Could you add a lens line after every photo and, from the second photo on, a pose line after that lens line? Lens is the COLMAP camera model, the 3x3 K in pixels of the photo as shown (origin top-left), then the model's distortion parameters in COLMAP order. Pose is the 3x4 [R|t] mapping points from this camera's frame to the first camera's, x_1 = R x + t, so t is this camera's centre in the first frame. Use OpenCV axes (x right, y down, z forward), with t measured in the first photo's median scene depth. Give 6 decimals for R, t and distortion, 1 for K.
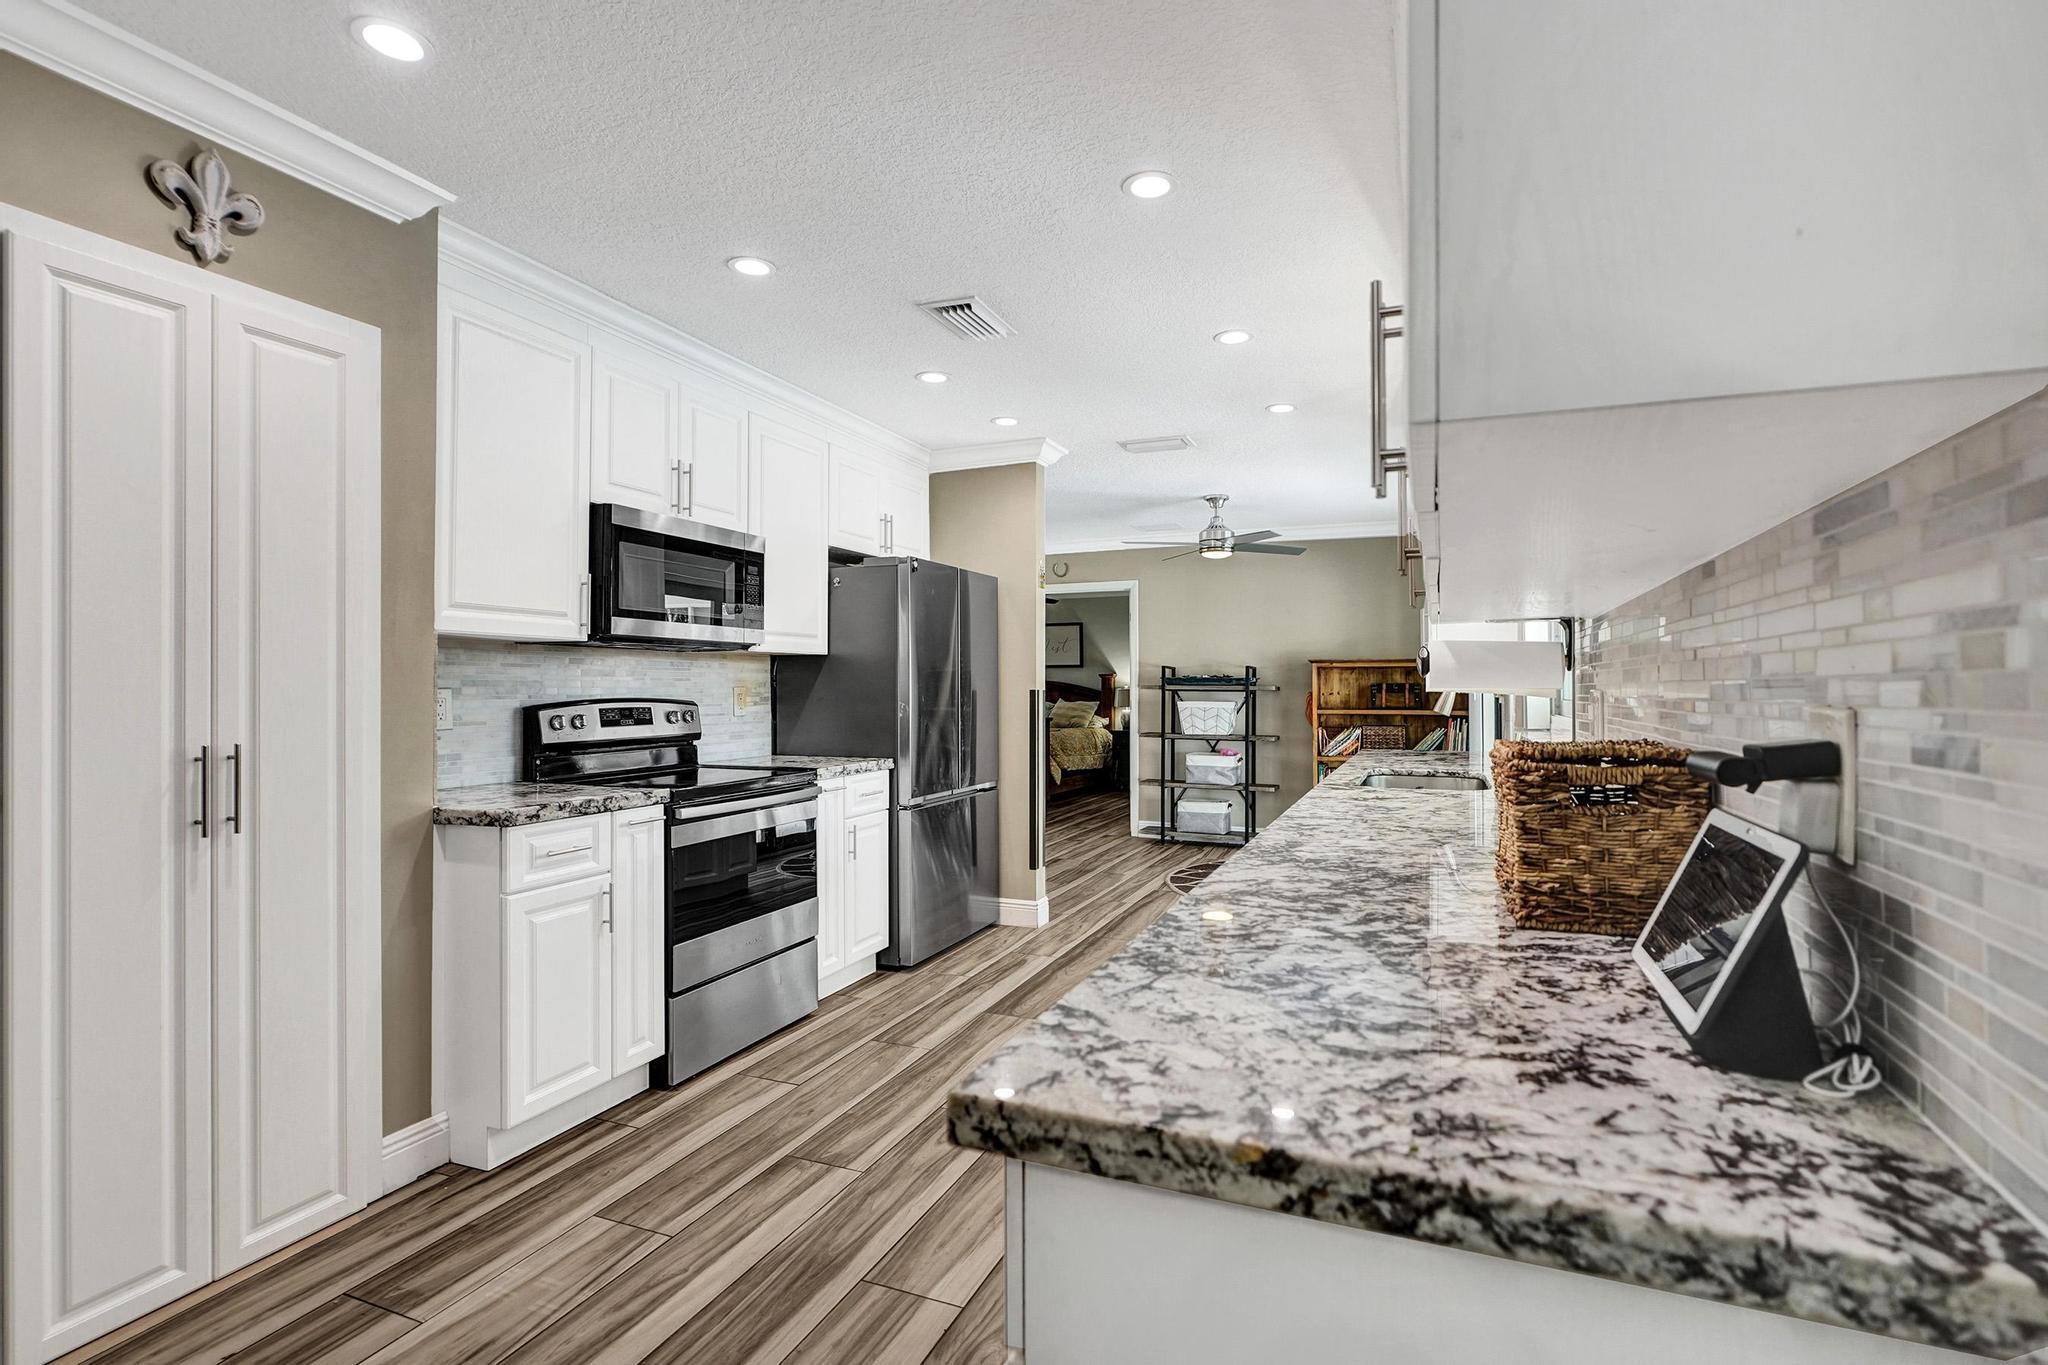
lens RADIAL K [[975.5, 0, 1024.2], [0, 975.5, 678.1], [0, 0, 1]] dist [-0.003126, 0.000142]
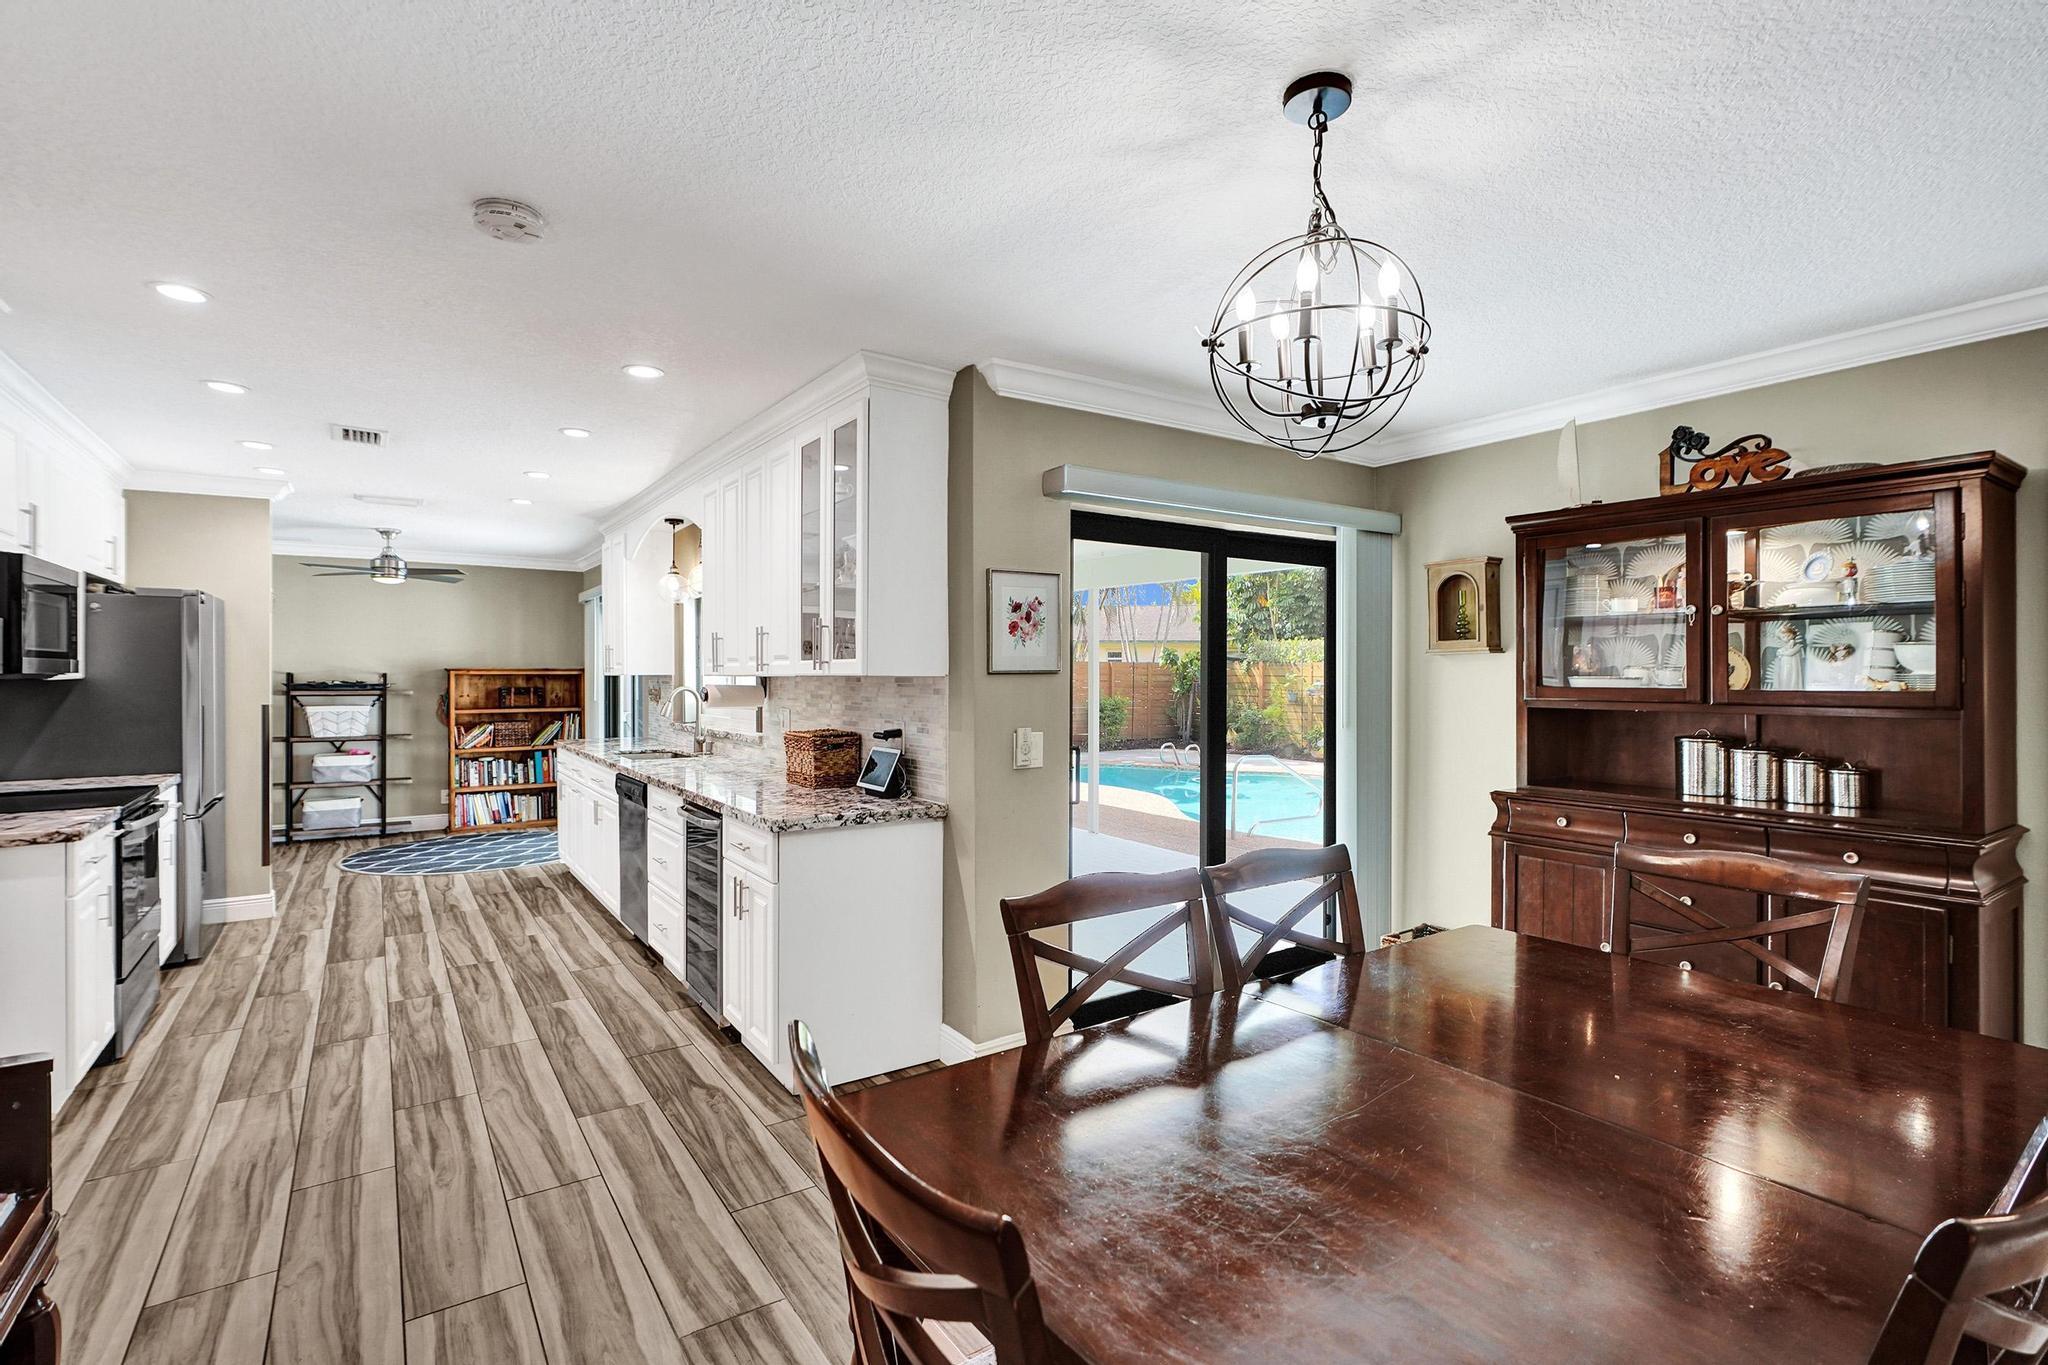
lens RADIAL K [[949.4, 0, 1034.1], [0, 949.4, 684.1], [0, 0, 1]] dist [-0.008209, 0.000162]
pose [[0.542900, -0.010771, 0.839728, -0.578574], [-0.007380, 0.999818, 0.017595, -0.050772], [-0.839765, -0.015749, 0.542722, -0.438594]]
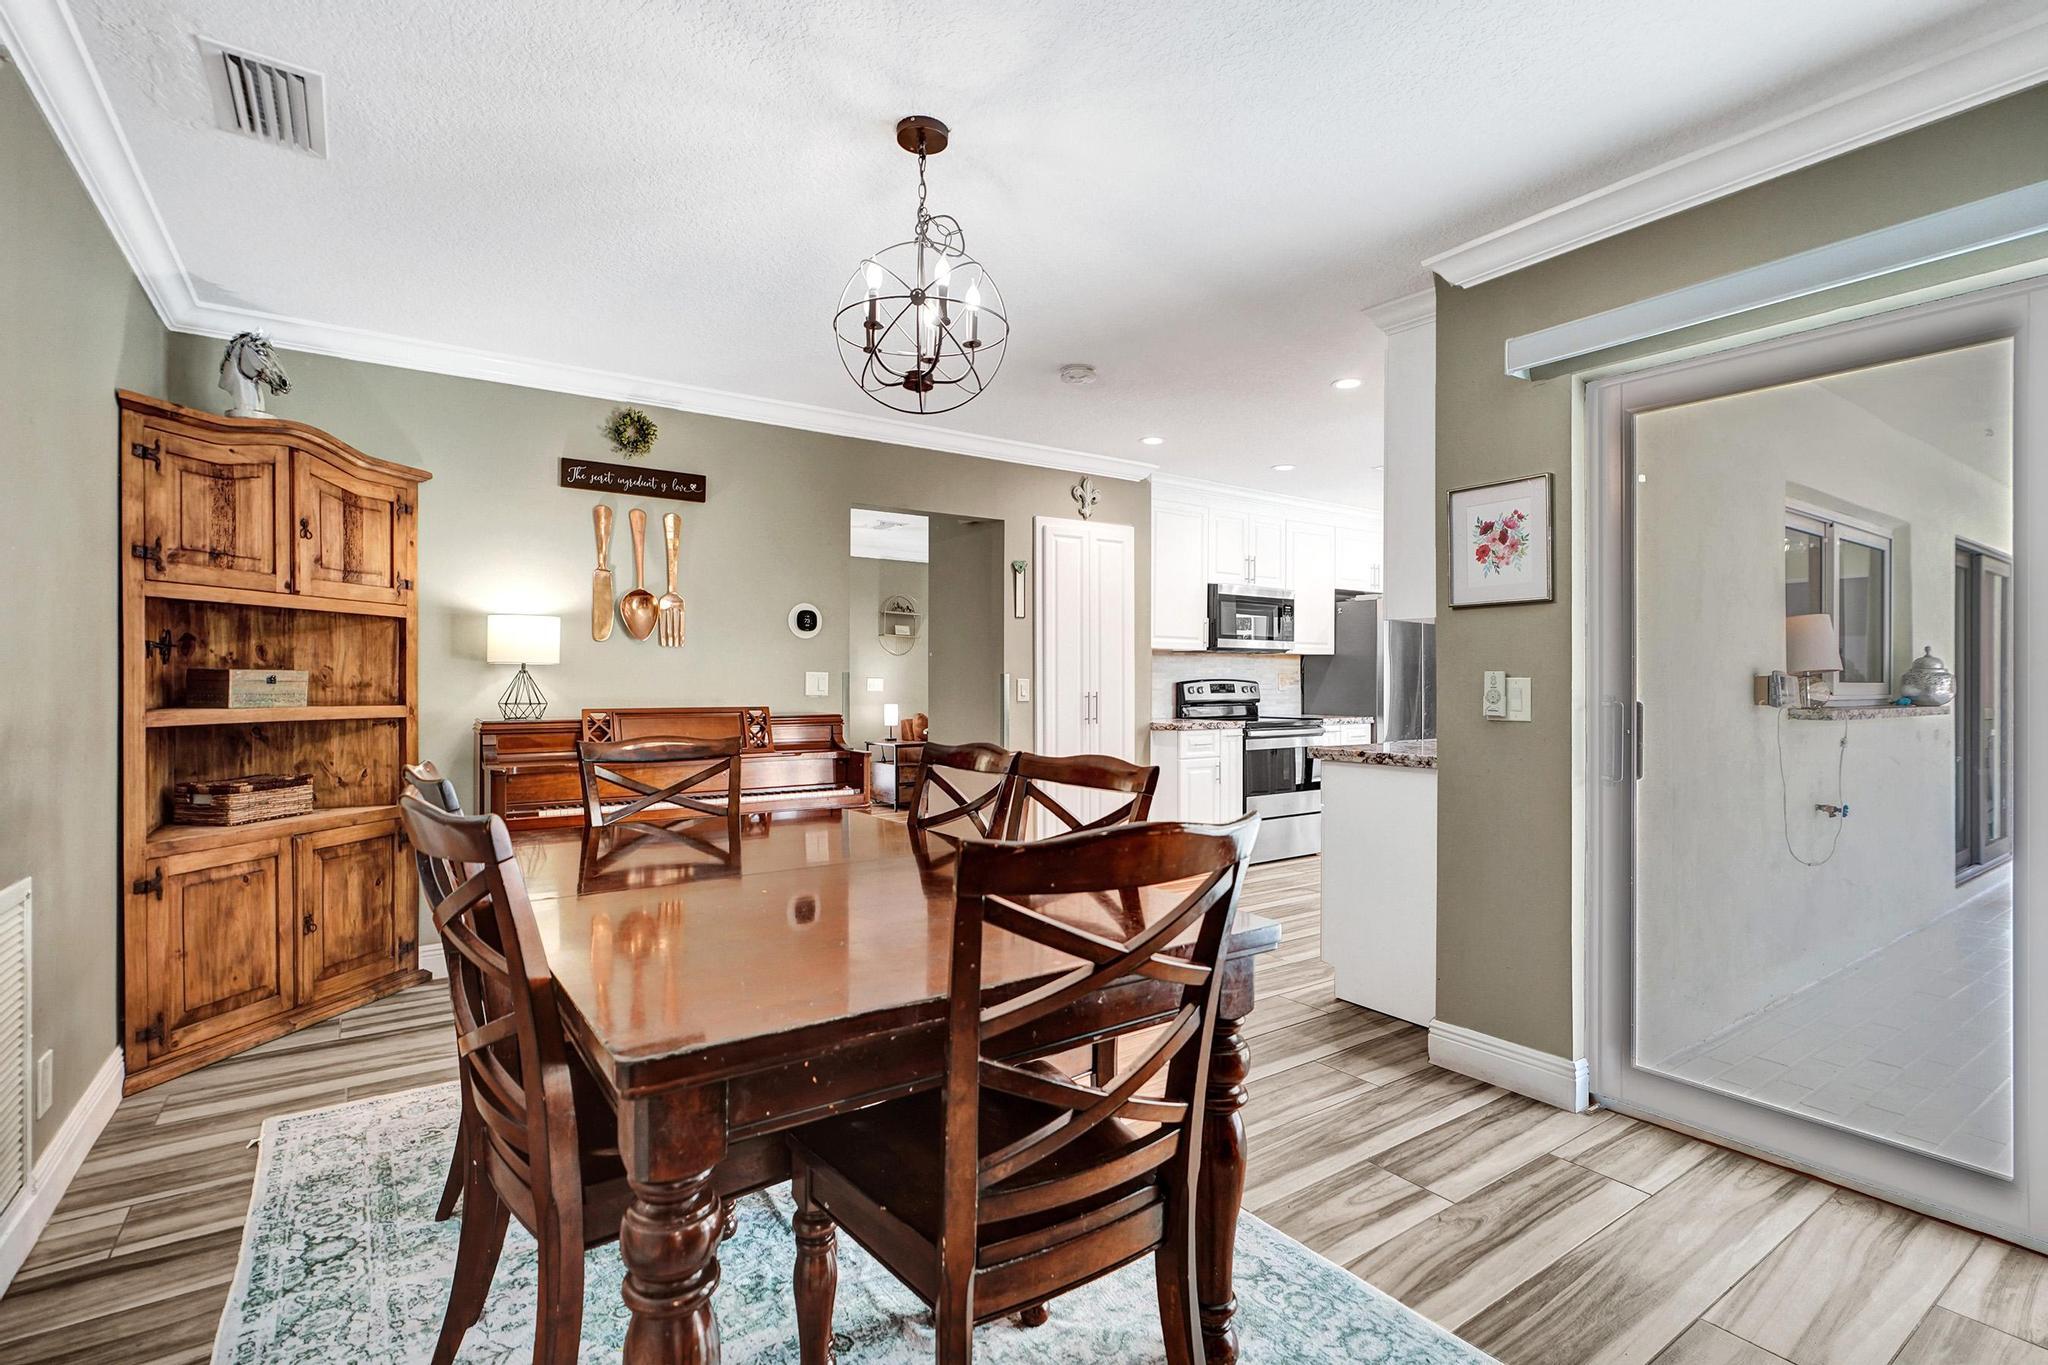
lens RADIAL K [[949.4, 0, 1034.1], [0, 949.4, 684.1], [0, 0, 1]] dist [-0.008209, 0.000162]
pose [[0.850697, 0.004843, -0.525634, 0.254654], [0.001955, 0.999921, 0.012378, 0.006871], [0.525653, -0.011557, 0.850621, -0.770080]]
